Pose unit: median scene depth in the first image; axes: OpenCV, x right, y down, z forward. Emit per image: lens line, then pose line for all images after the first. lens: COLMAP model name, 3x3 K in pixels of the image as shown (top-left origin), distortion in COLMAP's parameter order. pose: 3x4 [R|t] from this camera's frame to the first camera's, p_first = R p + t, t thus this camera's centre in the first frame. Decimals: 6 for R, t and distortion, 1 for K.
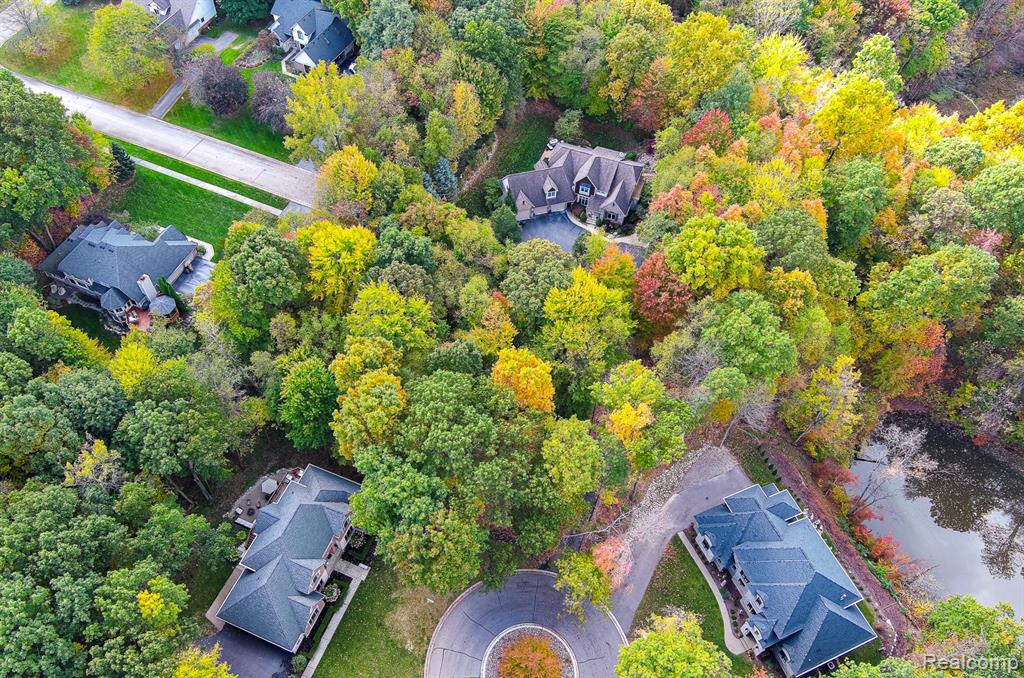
lens RADIAL K [[832.0, 0, 512.0], [0, 832.0, 339.0], [0, 0, 1]] dist [0.010980, 0.007049]
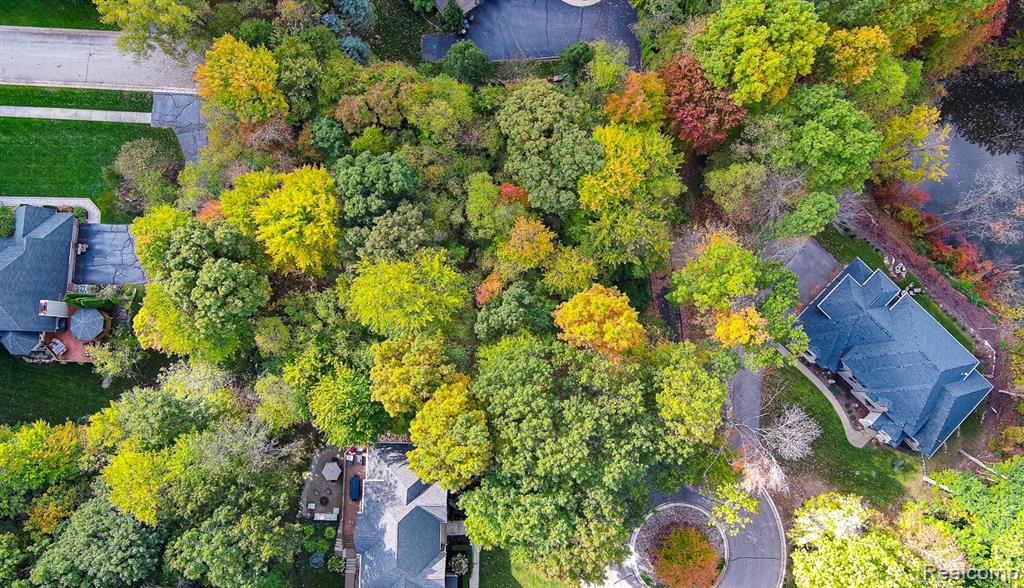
lens RADIAL K [[850.5, 0, 544.0], [0, 850.5, 293.8], [0, 0, 1]] dist [0.004520, 0.006239]
pose [[0.932887, -0.357494, 0.043808, -0.059224], [0.292204, 0.822340, 0.488236, -0.362994], [-0.210567, -0.442668, 0.871611, 0.272933]]
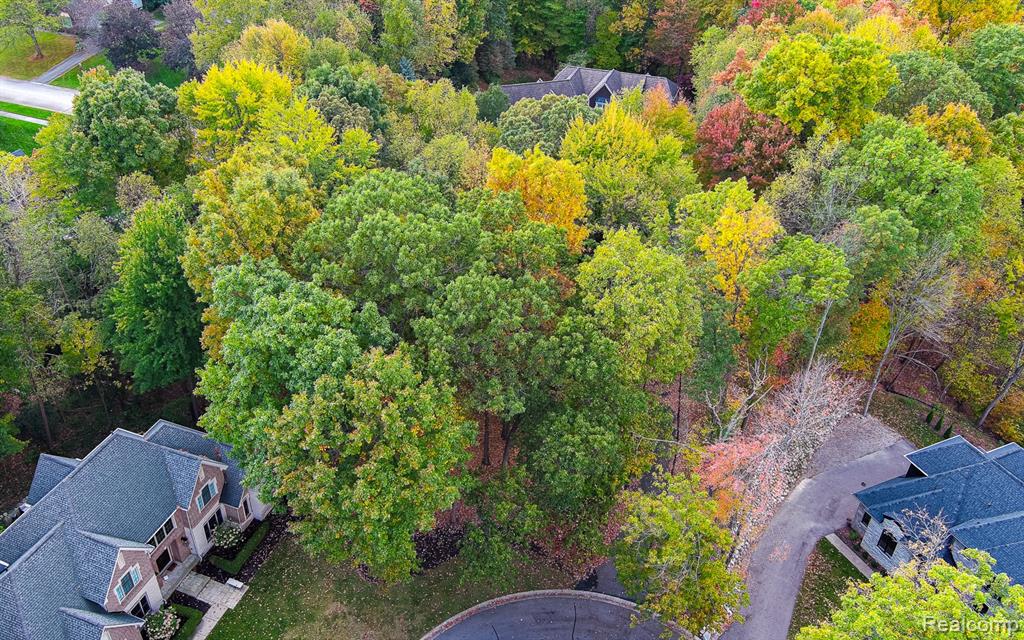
lens RADIAL K [[854.0, 0, 487.1], [0, 854.0, 319.9], [0, 0, 1]] dist [0.006464, -0.001791]
pose [[0.999718, -0.022894, -0.006278, -0.015008], [0.019466, 0.941953, -0.335179, 0.287266], [0.013587, 0.334962, 0.942134, 0.431144]]
